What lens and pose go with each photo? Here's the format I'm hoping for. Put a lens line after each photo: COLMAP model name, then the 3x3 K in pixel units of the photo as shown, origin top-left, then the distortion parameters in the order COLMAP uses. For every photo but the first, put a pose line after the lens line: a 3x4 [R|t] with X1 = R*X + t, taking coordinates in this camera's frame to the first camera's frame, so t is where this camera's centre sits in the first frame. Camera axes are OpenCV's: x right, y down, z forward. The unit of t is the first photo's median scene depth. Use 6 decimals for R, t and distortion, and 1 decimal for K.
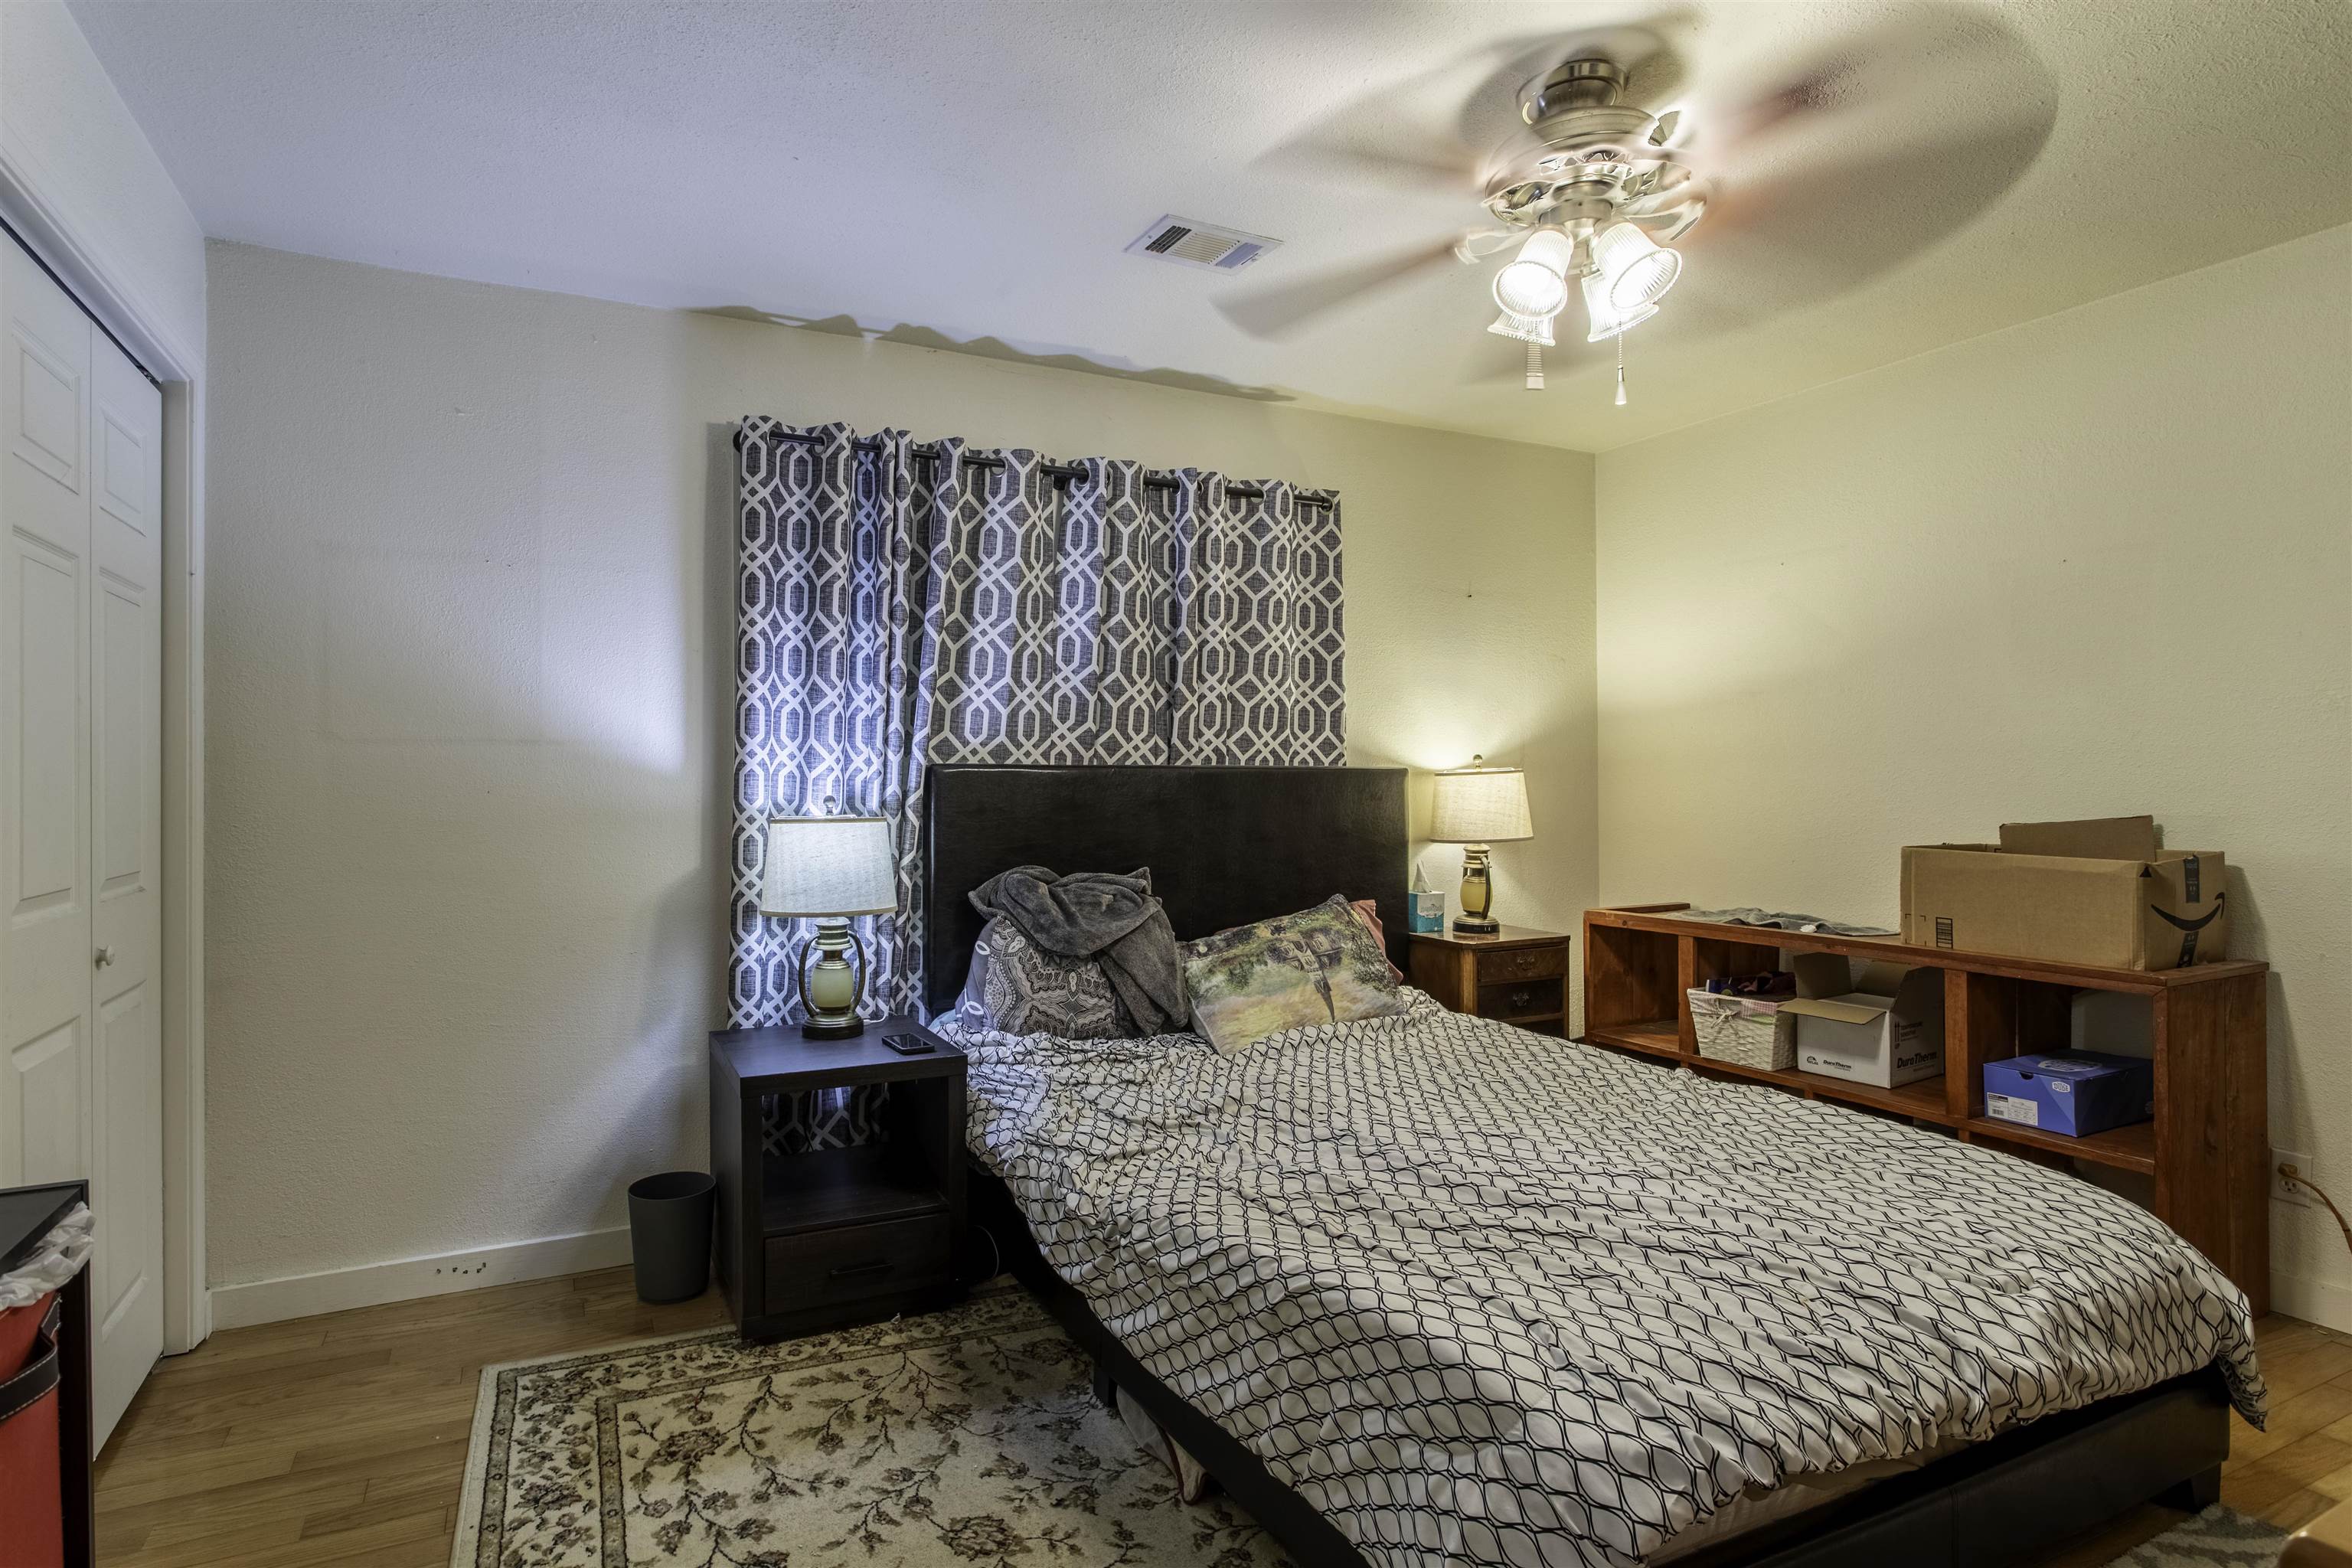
lens RADIAL K [[1200.5, 0, 1159.9], [0, 1200.5, 770.8], [0, 0, 1]] dist [-0.025385, 0.015738]
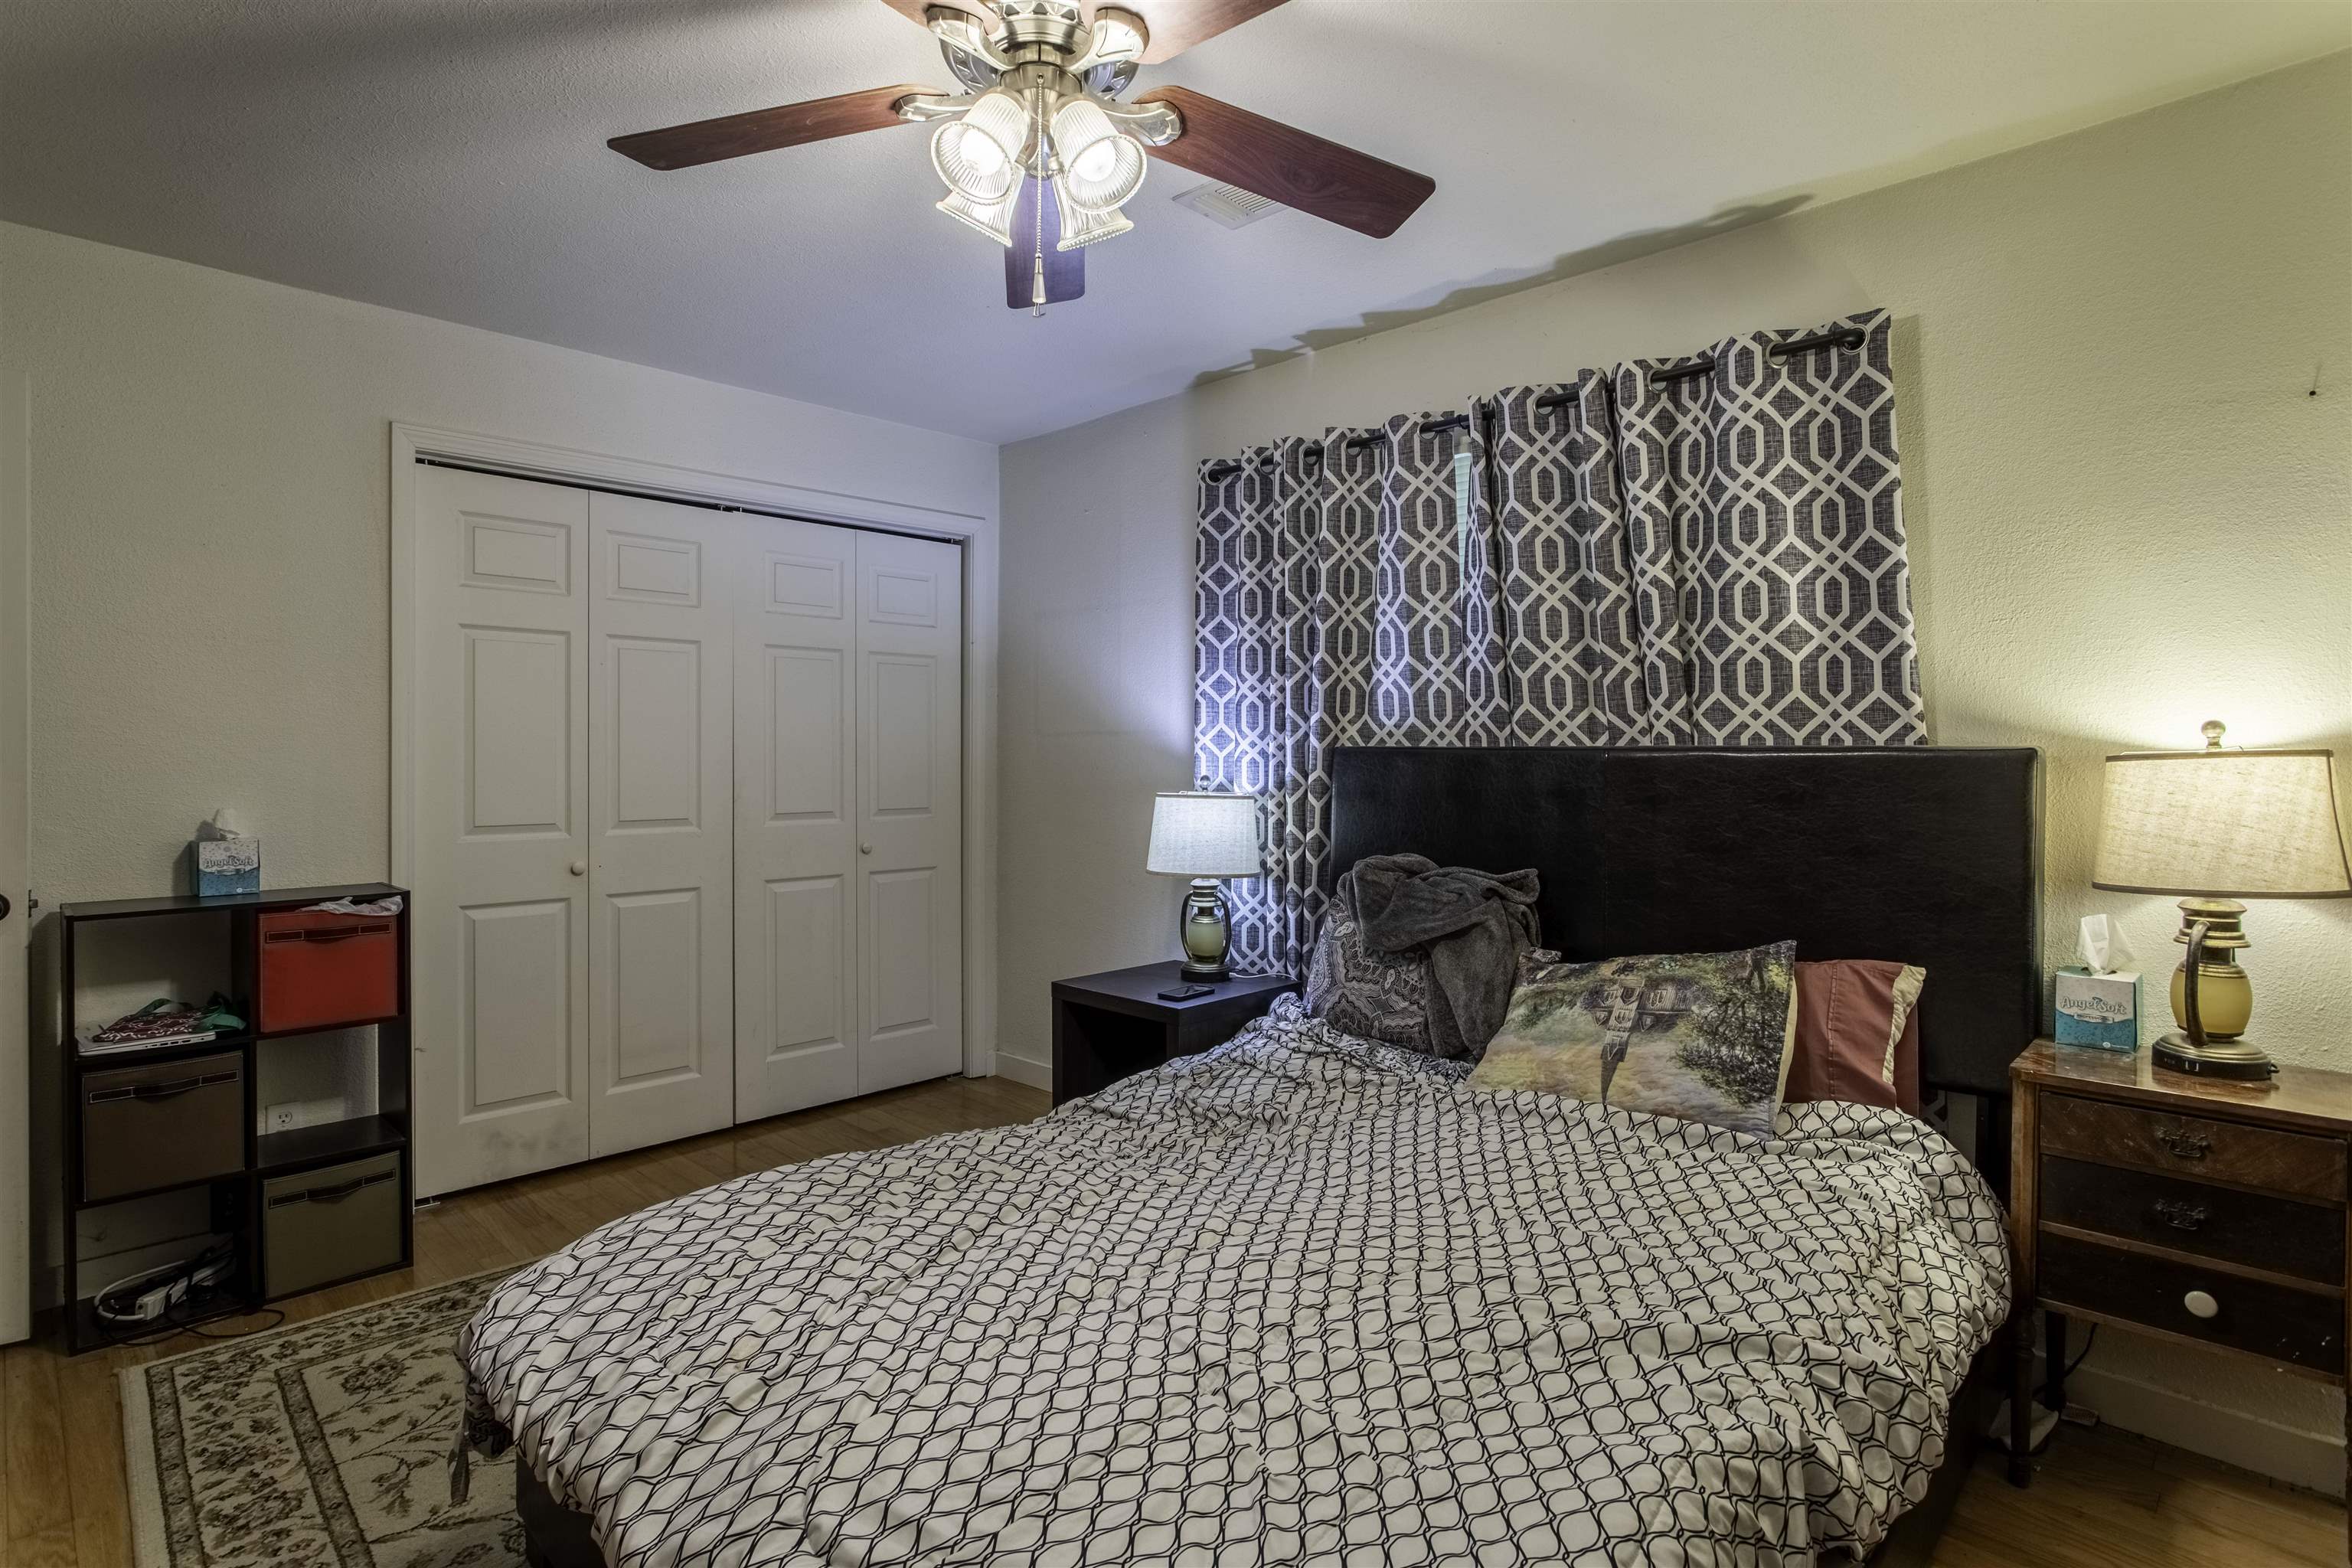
lens RADIAL K [[1200.5, 0, 1159.9], [0, 1200.5, 770.8], [0, 0, 1]] dist [-0.025385, 0.015738]
pose [[0.320722, 0.010752, -0.947112, 0.694793], [-0.002247, 0.999941, 0.010591, 0.004046], [0.947171, -0.001269, 0.320727, 0.492159]]
